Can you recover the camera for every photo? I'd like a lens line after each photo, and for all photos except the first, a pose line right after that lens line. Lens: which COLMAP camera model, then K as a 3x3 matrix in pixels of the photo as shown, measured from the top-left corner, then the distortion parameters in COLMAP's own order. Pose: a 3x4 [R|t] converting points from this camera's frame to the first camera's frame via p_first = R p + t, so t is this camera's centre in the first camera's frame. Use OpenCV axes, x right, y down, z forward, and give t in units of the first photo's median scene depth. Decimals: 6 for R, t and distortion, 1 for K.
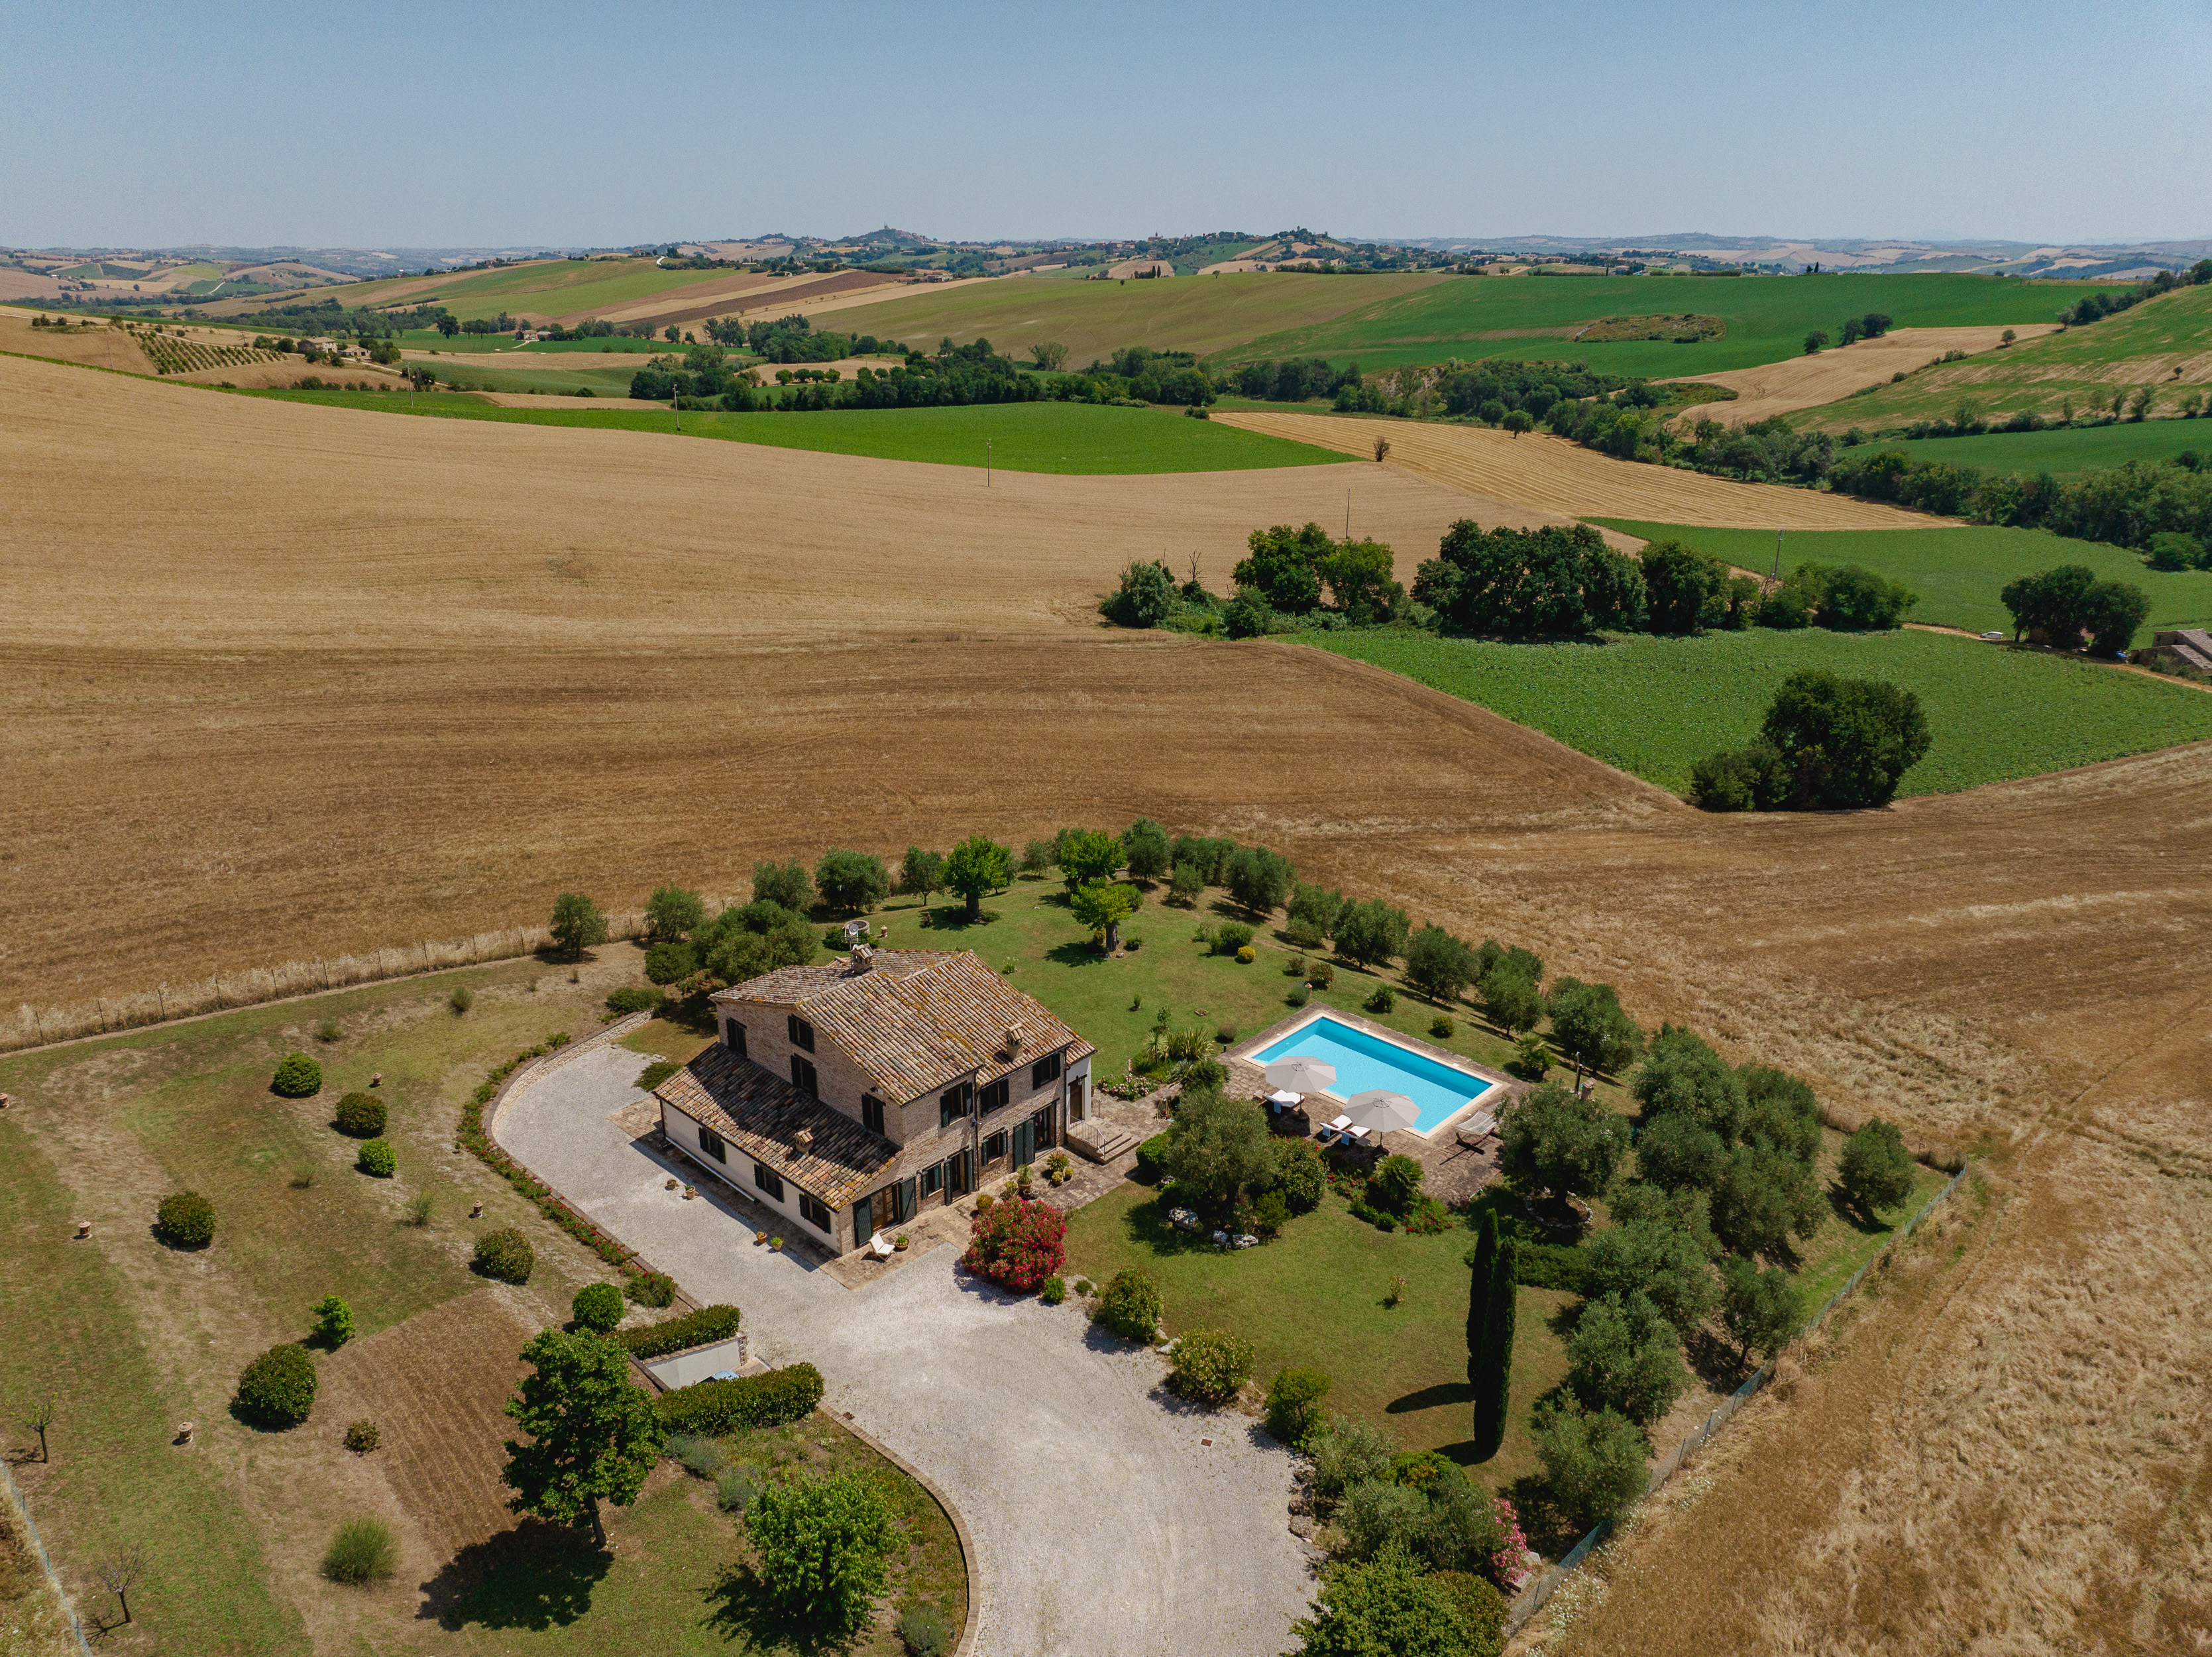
lens RADIAL K [[1567.3, 0, 1106.0], [0, 1567.3, 828.5], [0, 0, 1]] dist [-0.032209, -0.009705]
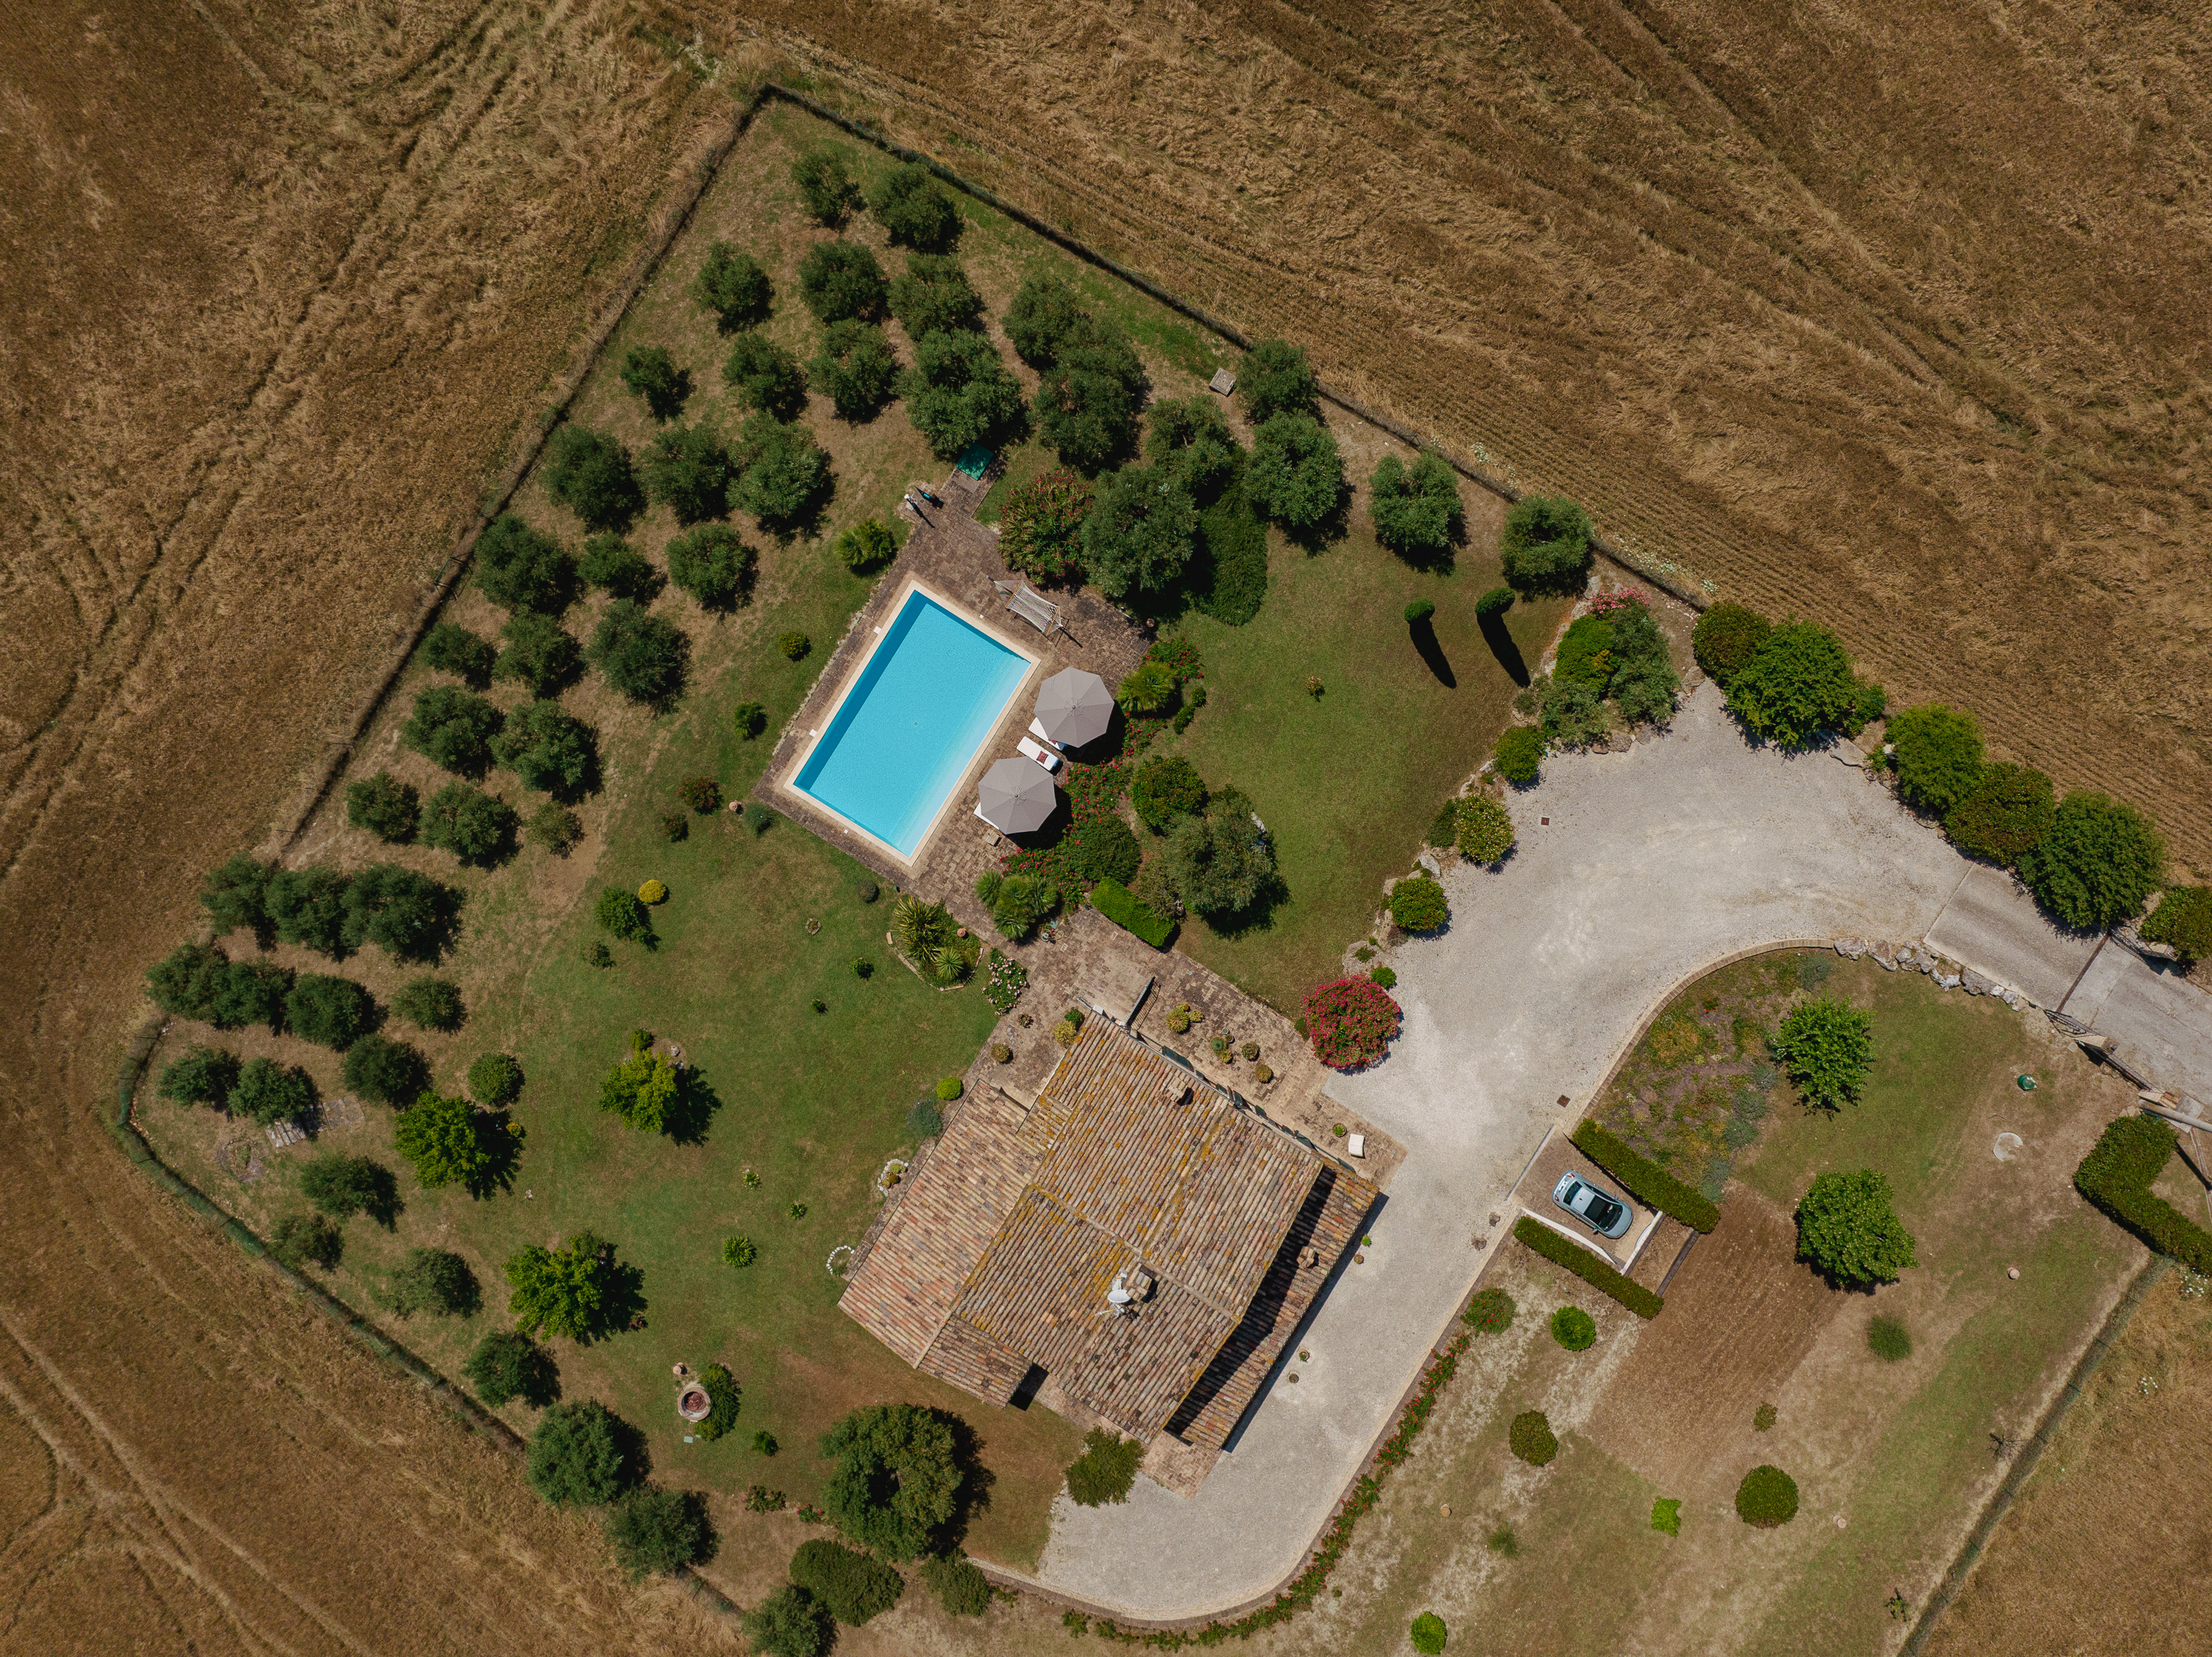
lens RADIAL K [[1567.3, 0, 1106.0], [0, 1567.3, 828.5], [0, 0, 1]] dist [-0.032209, -0.009705]
pose [[-0.199555, -0.979851, -0.008318, 0.127186], [0.358942, -0.080995, 0.929839, -0.852930], [-0.911778, 0.182569, 0.367873, 0.758987]]
